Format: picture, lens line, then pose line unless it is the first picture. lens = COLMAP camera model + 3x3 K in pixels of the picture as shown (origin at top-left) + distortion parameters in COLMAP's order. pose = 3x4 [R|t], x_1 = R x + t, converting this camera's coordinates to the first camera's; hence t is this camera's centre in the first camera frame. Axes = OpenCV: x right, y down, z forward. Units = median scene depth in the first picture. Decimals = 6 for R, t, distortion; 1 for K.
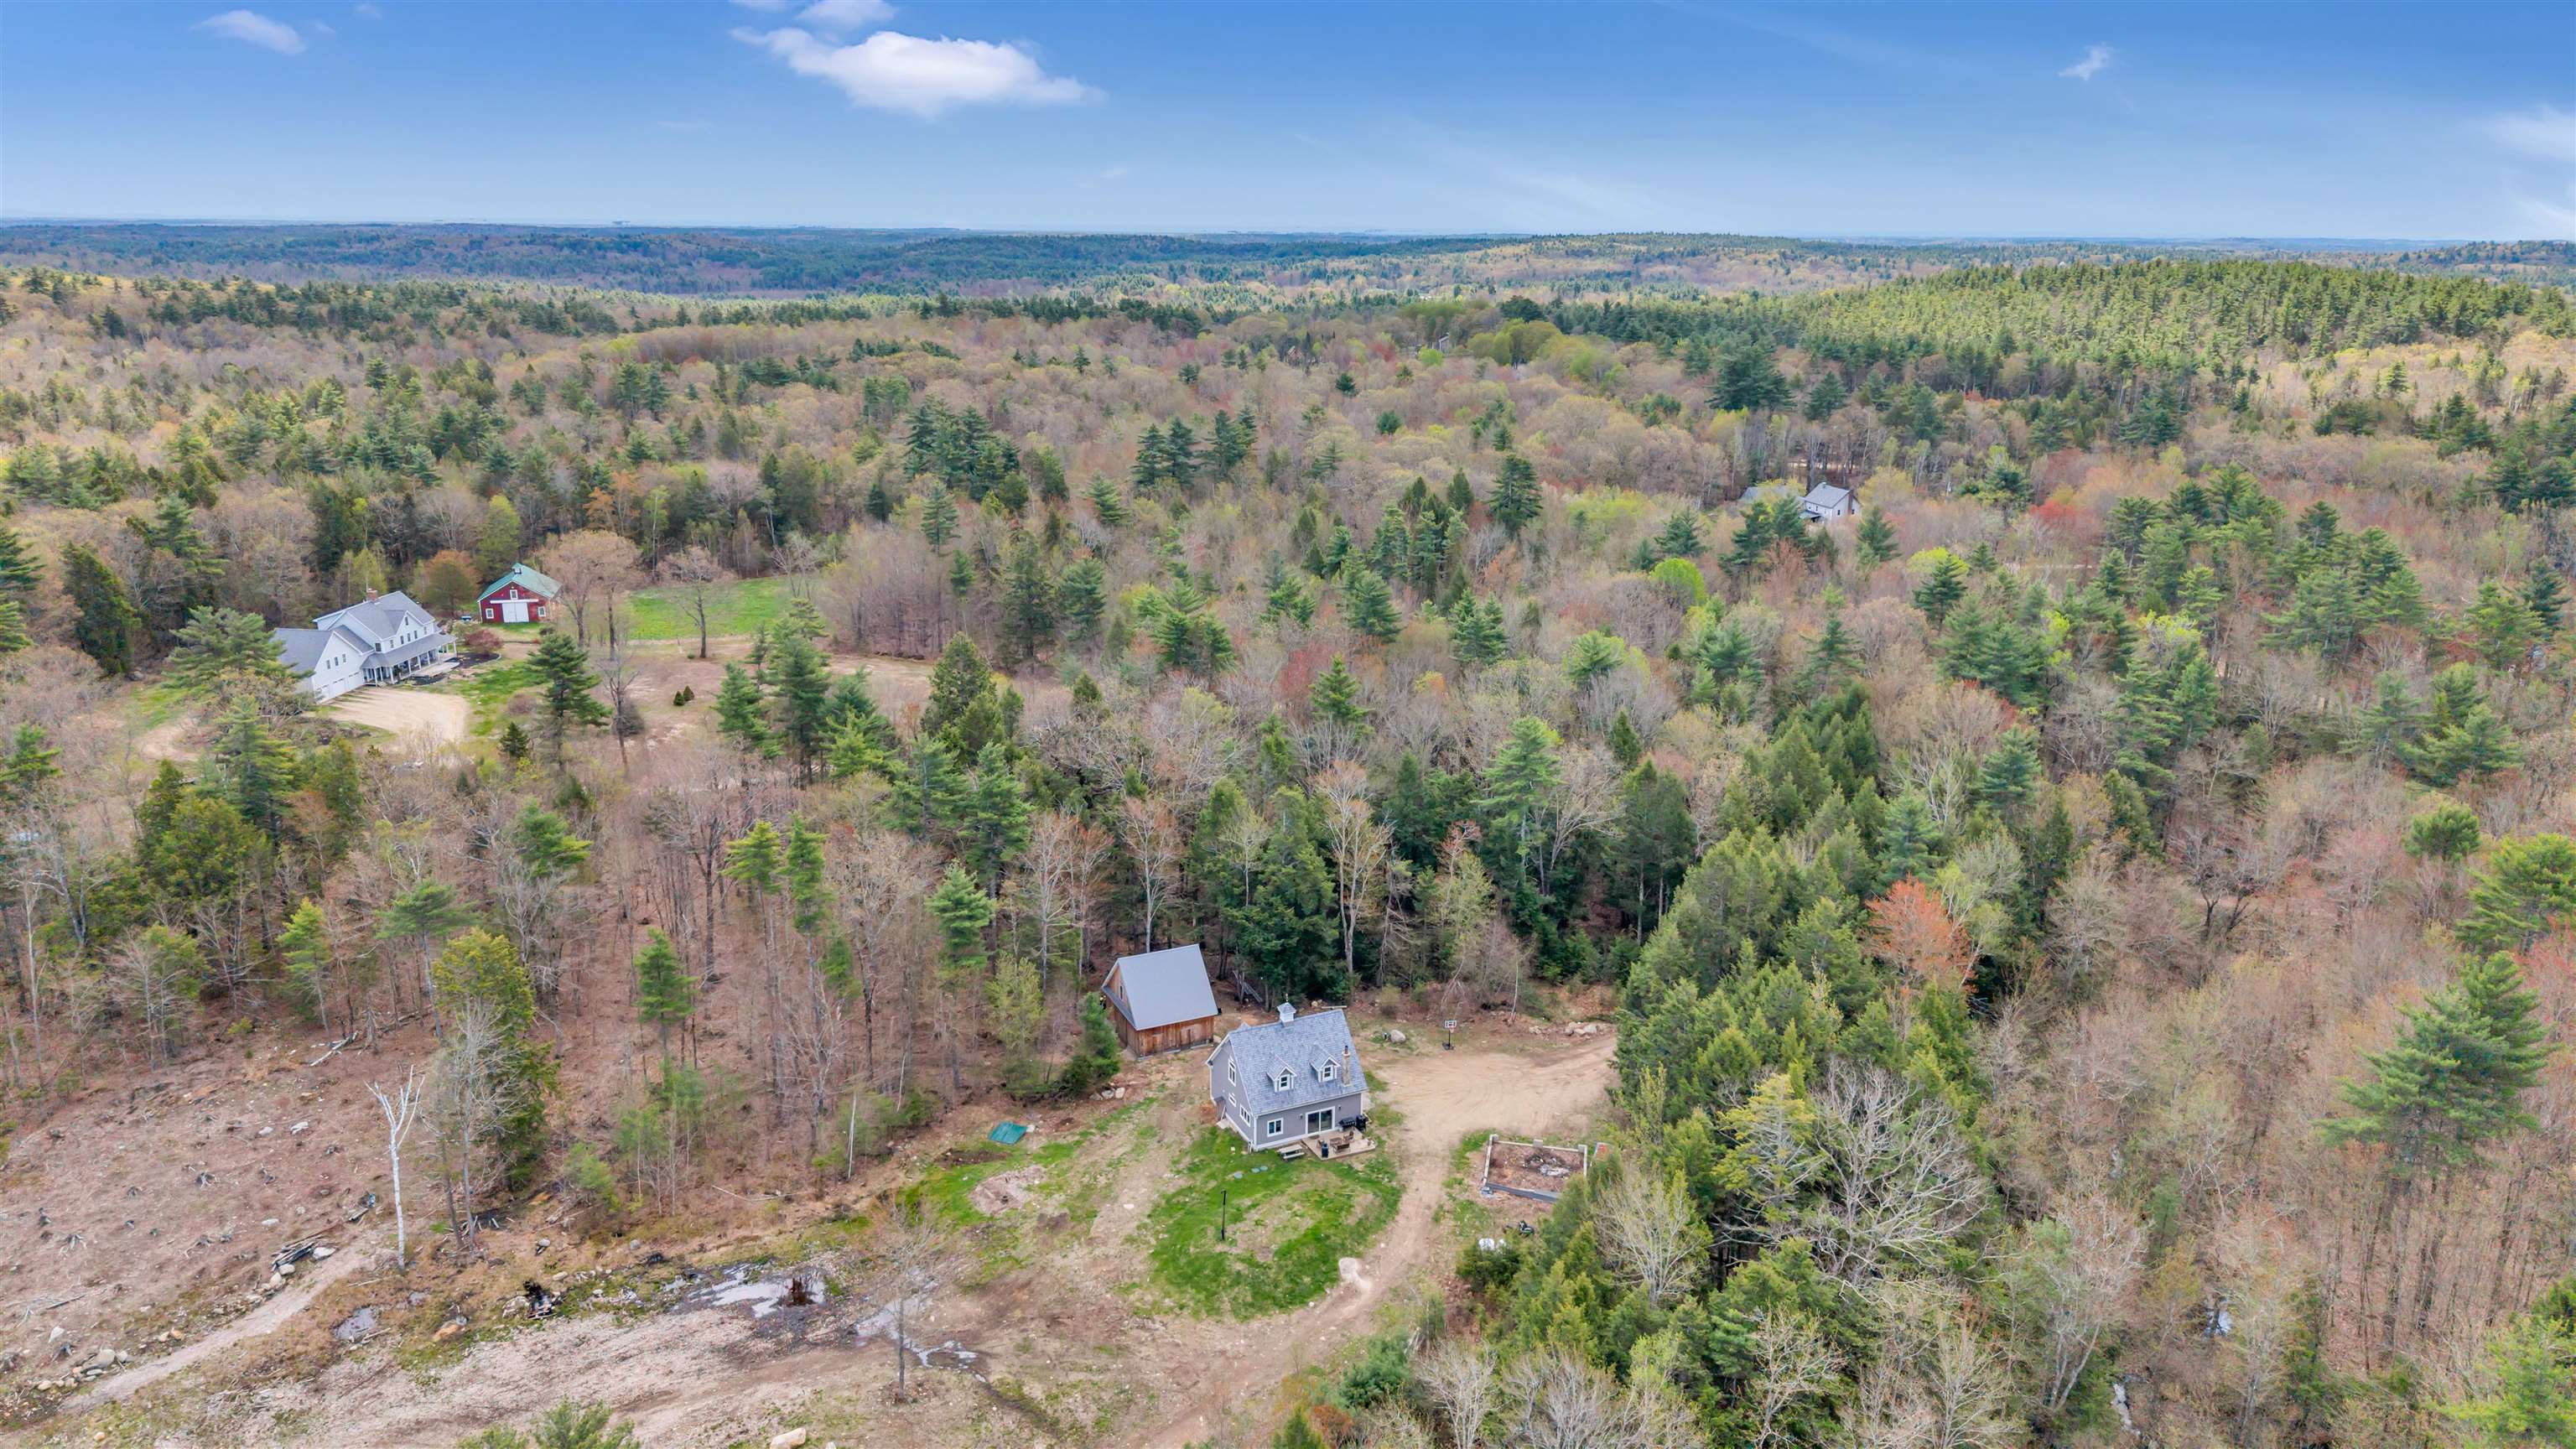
lens RADIAL K [[1713.9, 0, 1287.6], [0, 1713.9, 709.5], [0, 0, 1]] dist [0.027993, -0.032135]
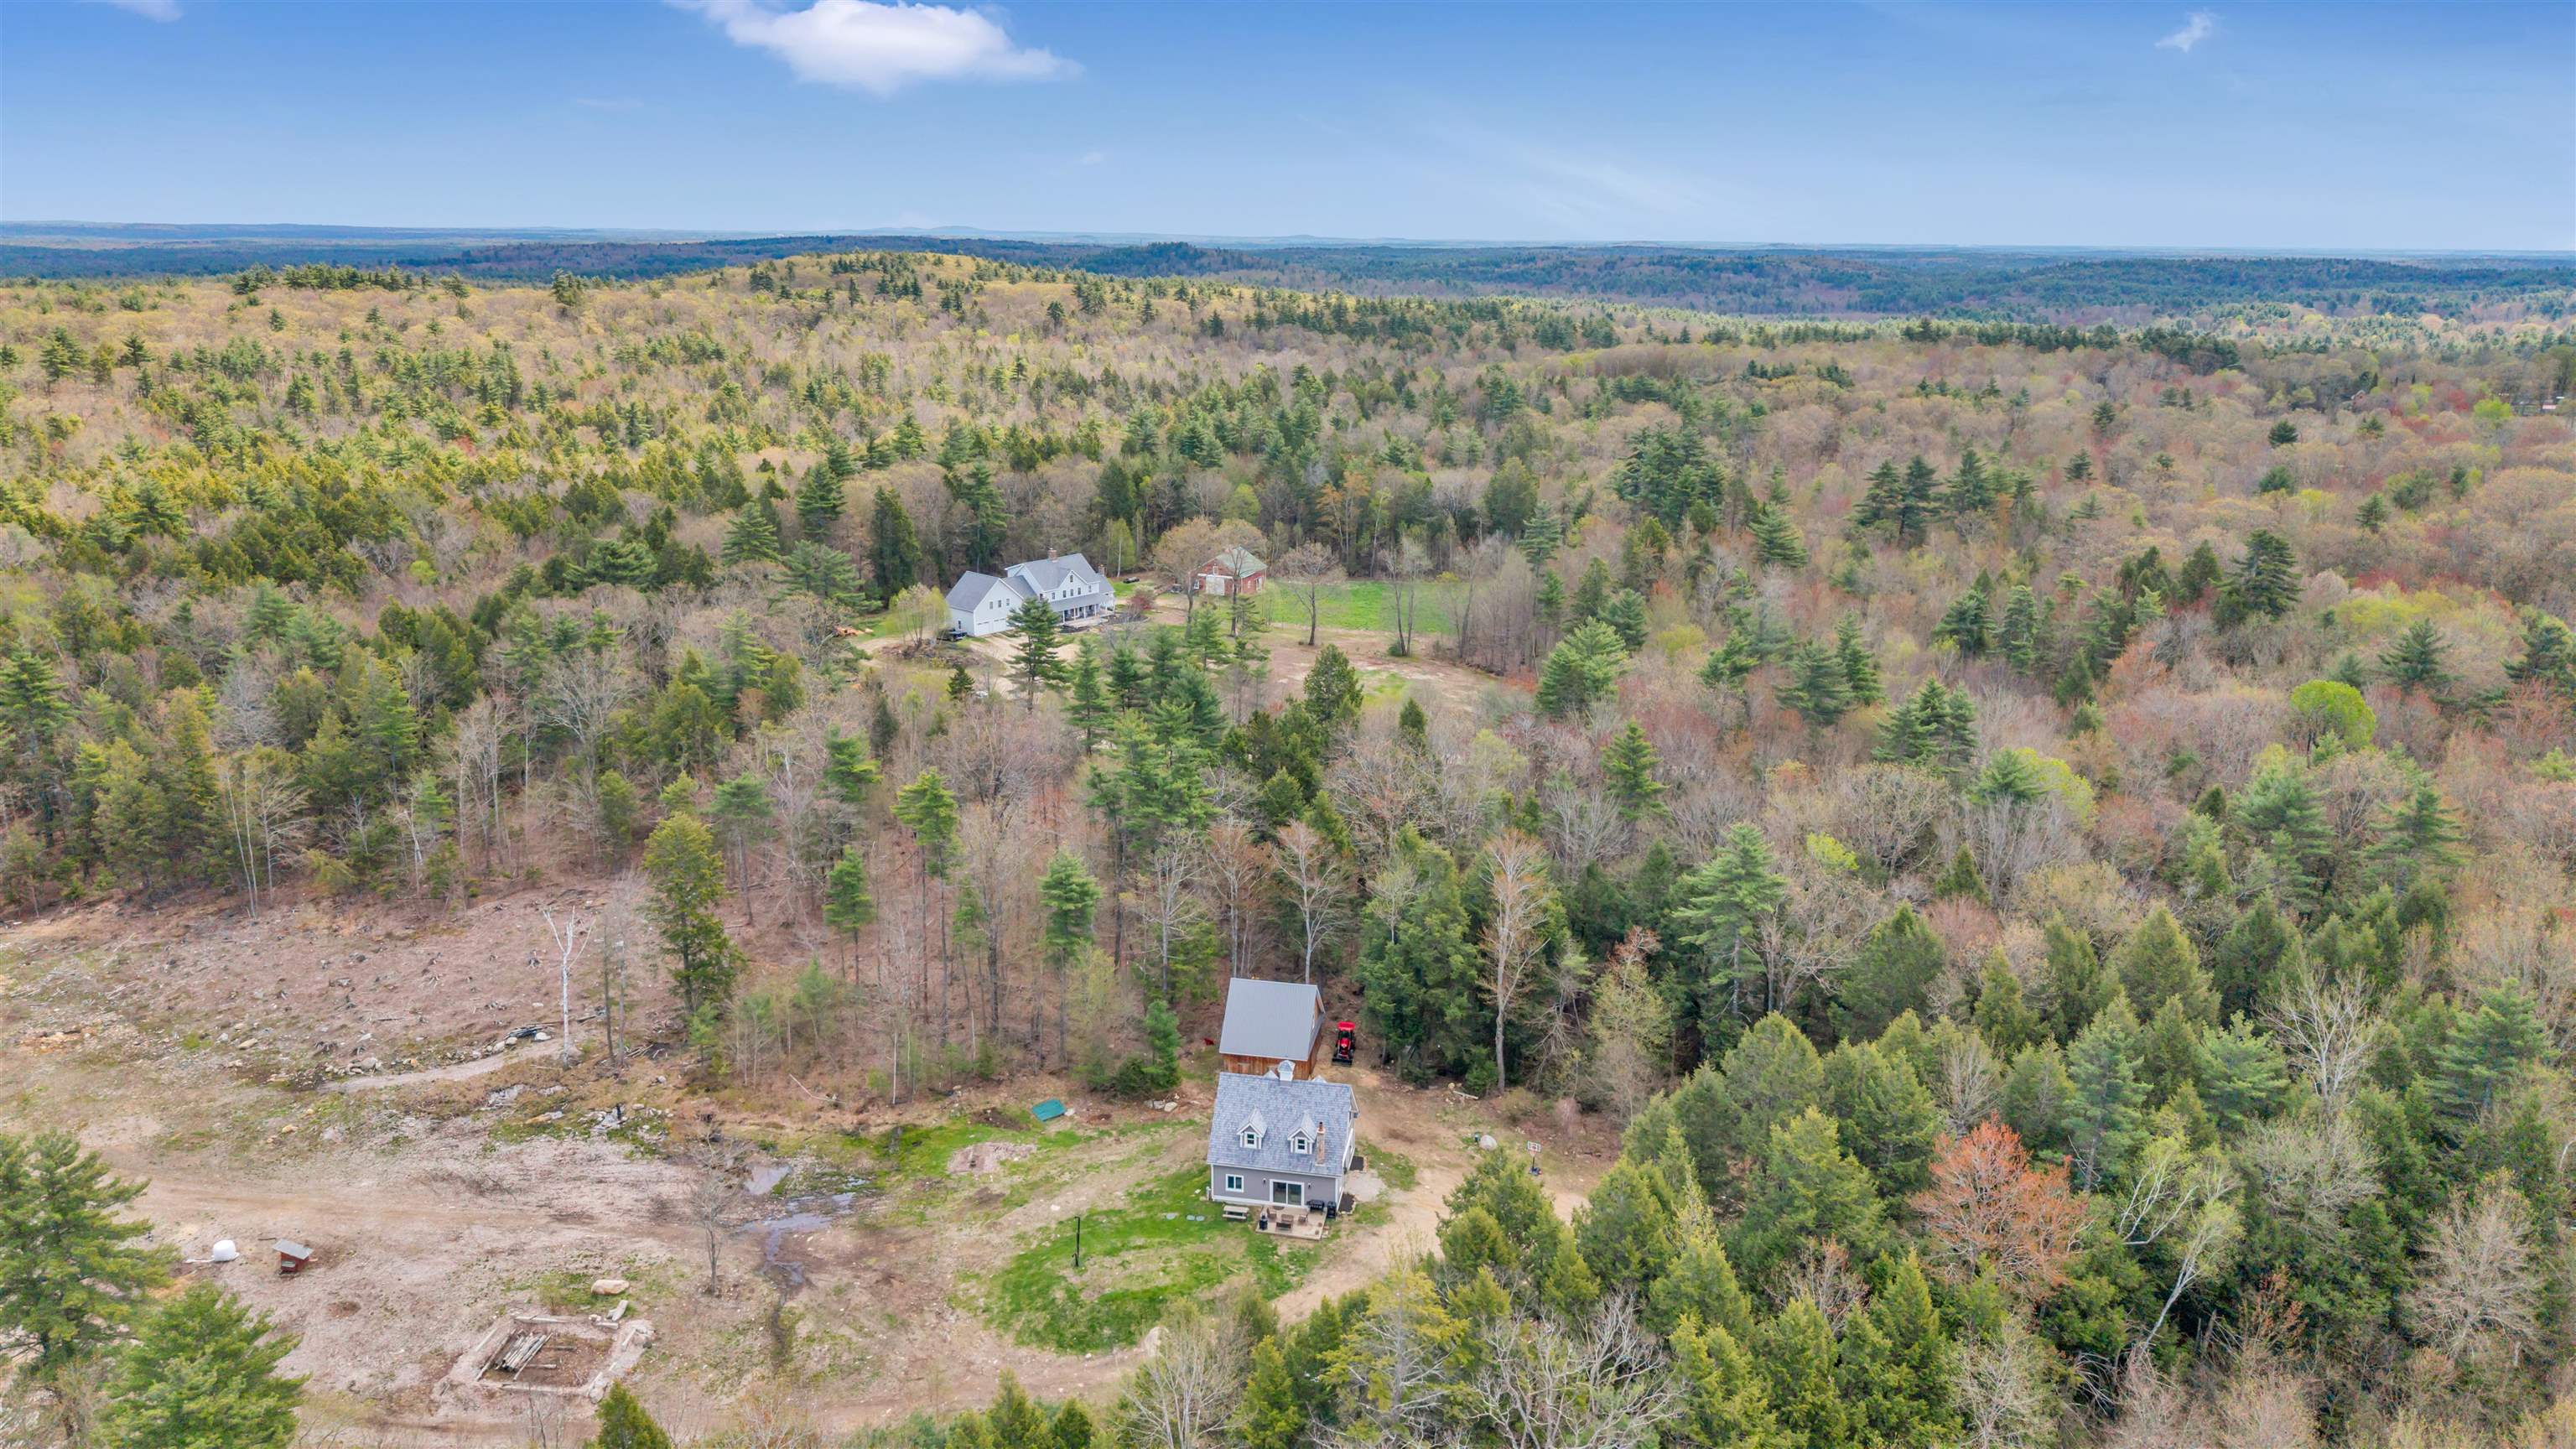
lens RADIAL K [[1713.9, 0, 1288.9], [0, 1713.9, 719.9], [0, 0, 1]] dist [0.027993, -0.032135]
pose [[0.810356, 0.157374, -0.564408, 0.296269], [-0.161062, 0.985978, 0.043673, -0.032071], [0.563367, 0.055514, 0.824340, 0.126714]]
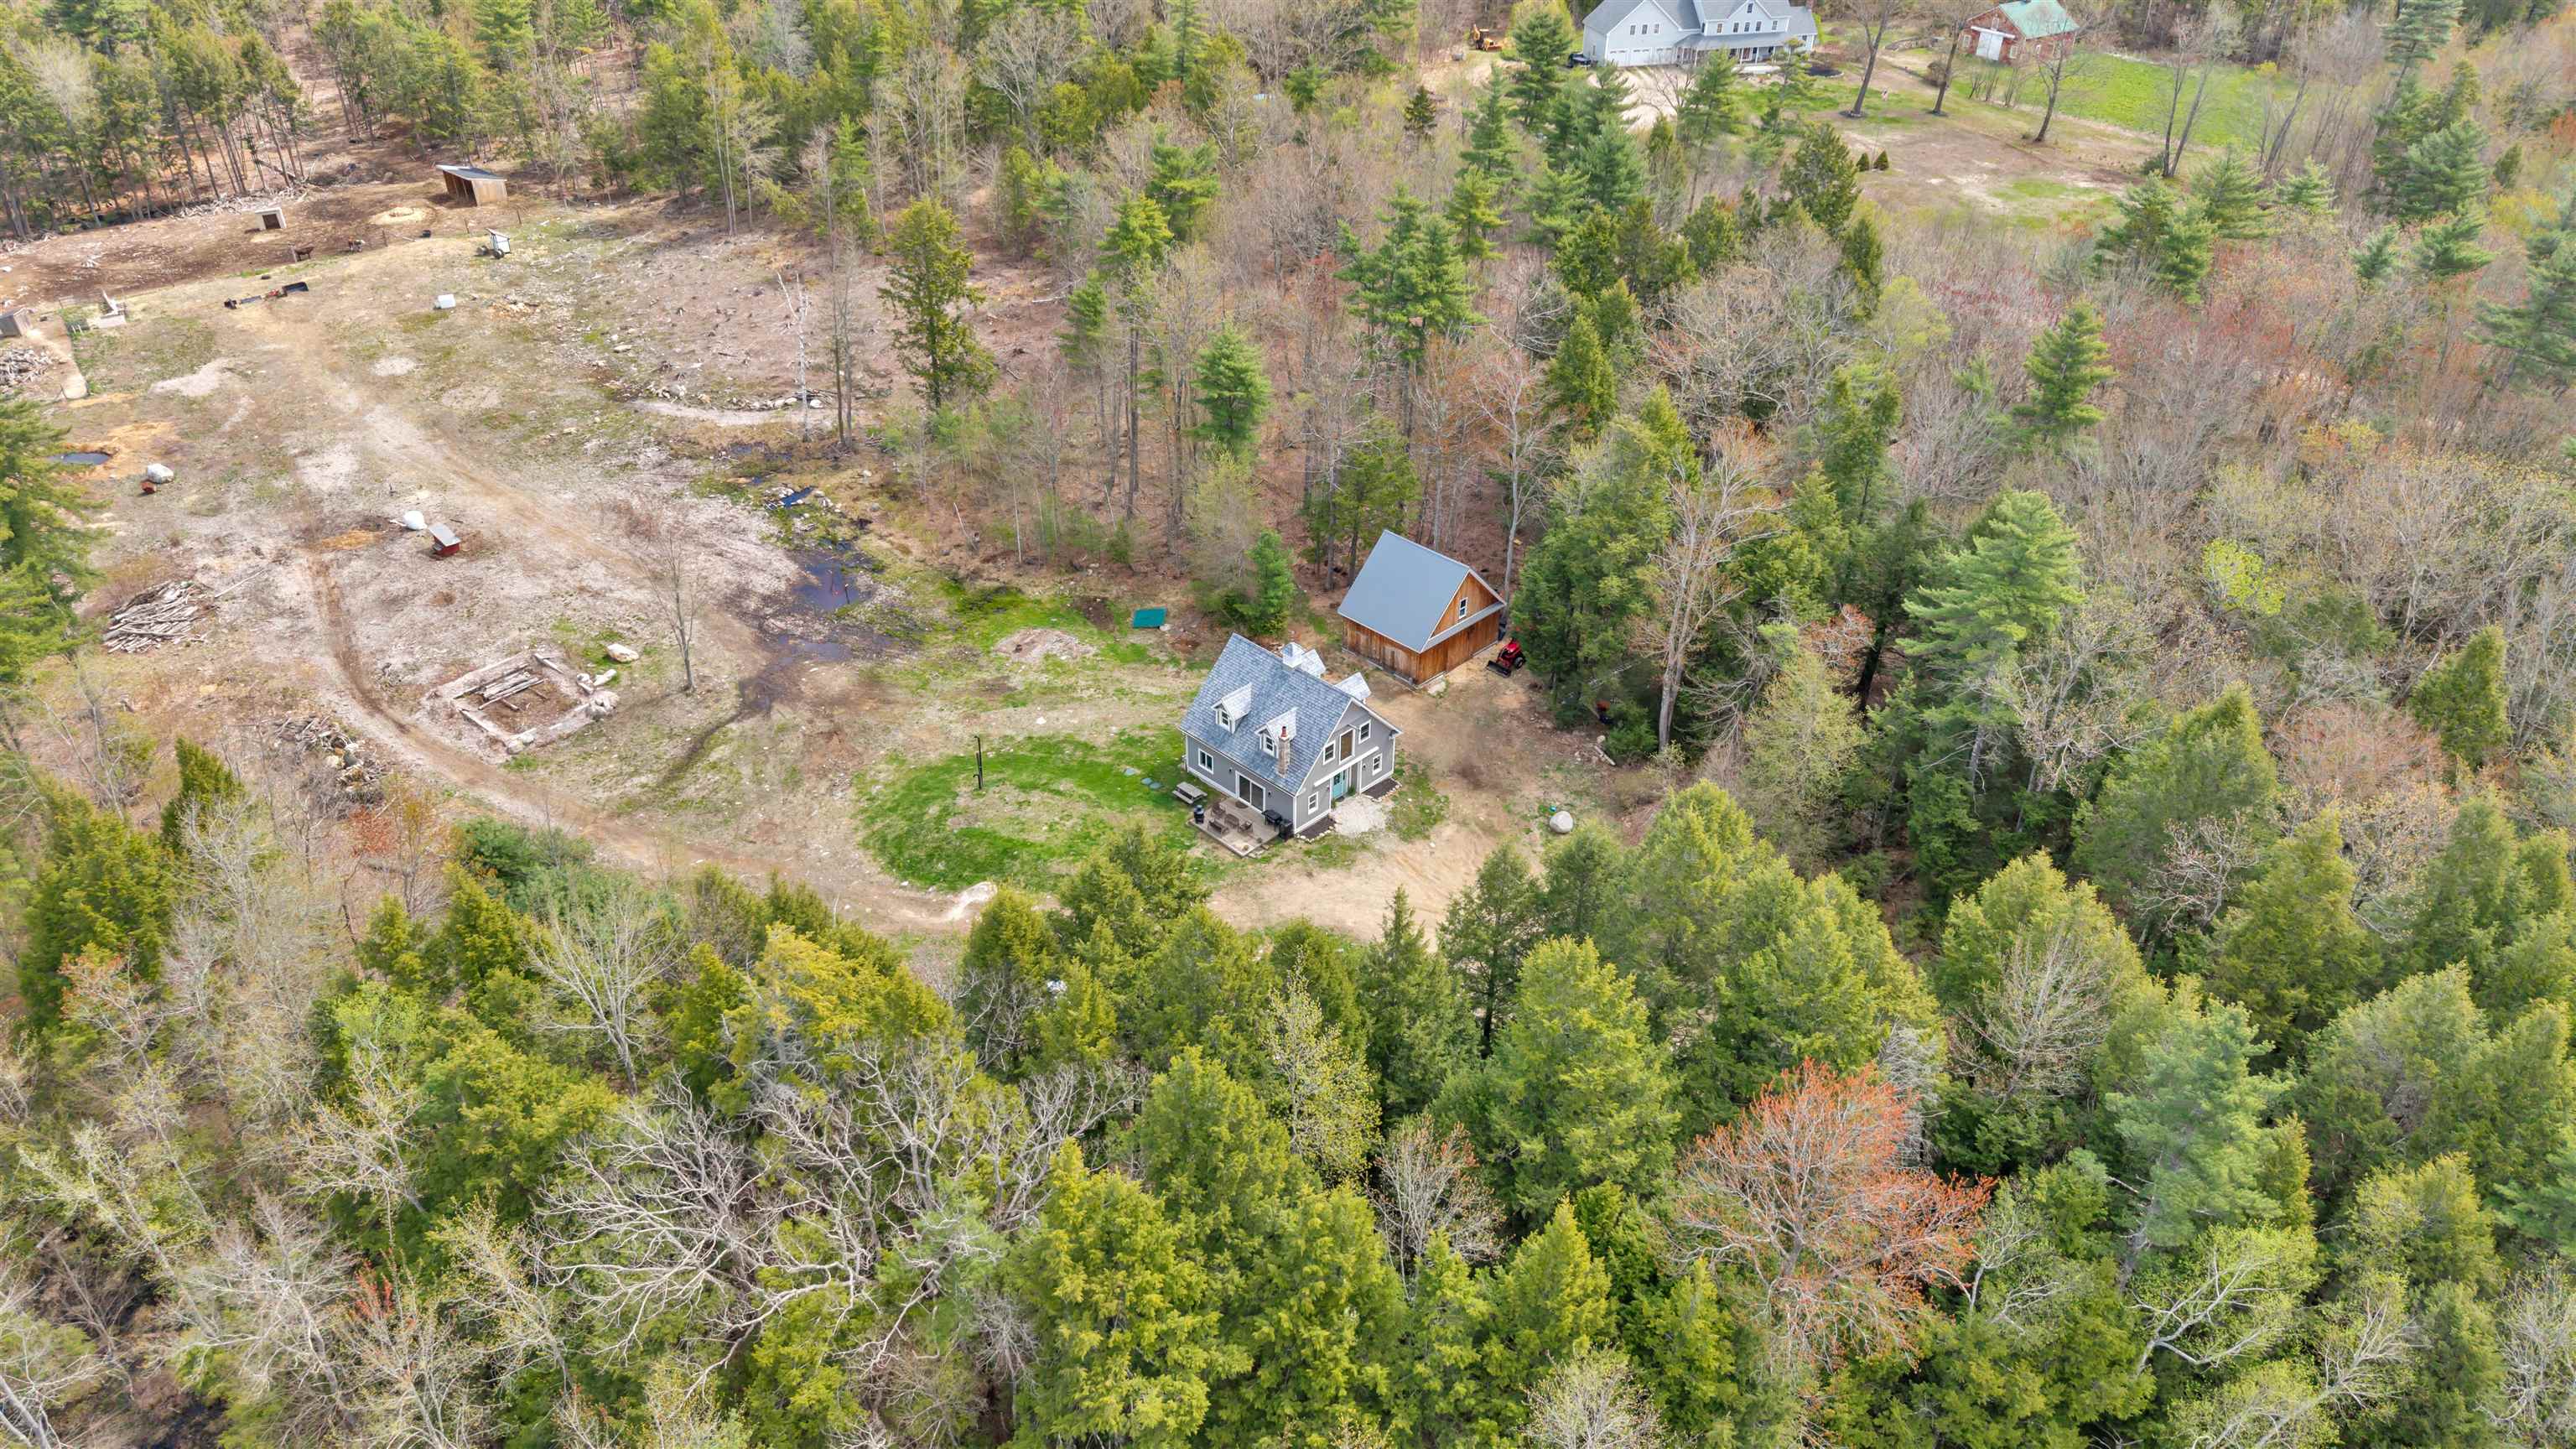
lens RADIAL K [[1713.9, 0, 1291.9], [0, 1713.9, 717.2], [0, 0, 1]] dist [0.027993, -0.032135]
pose [[0.345259, 0.515614, -0.784180, 0.351136], [-0.263694, 0.855197, 0.446210, -0.076270], [0.900701, 0.052725, 0.431229, 0.403127]]
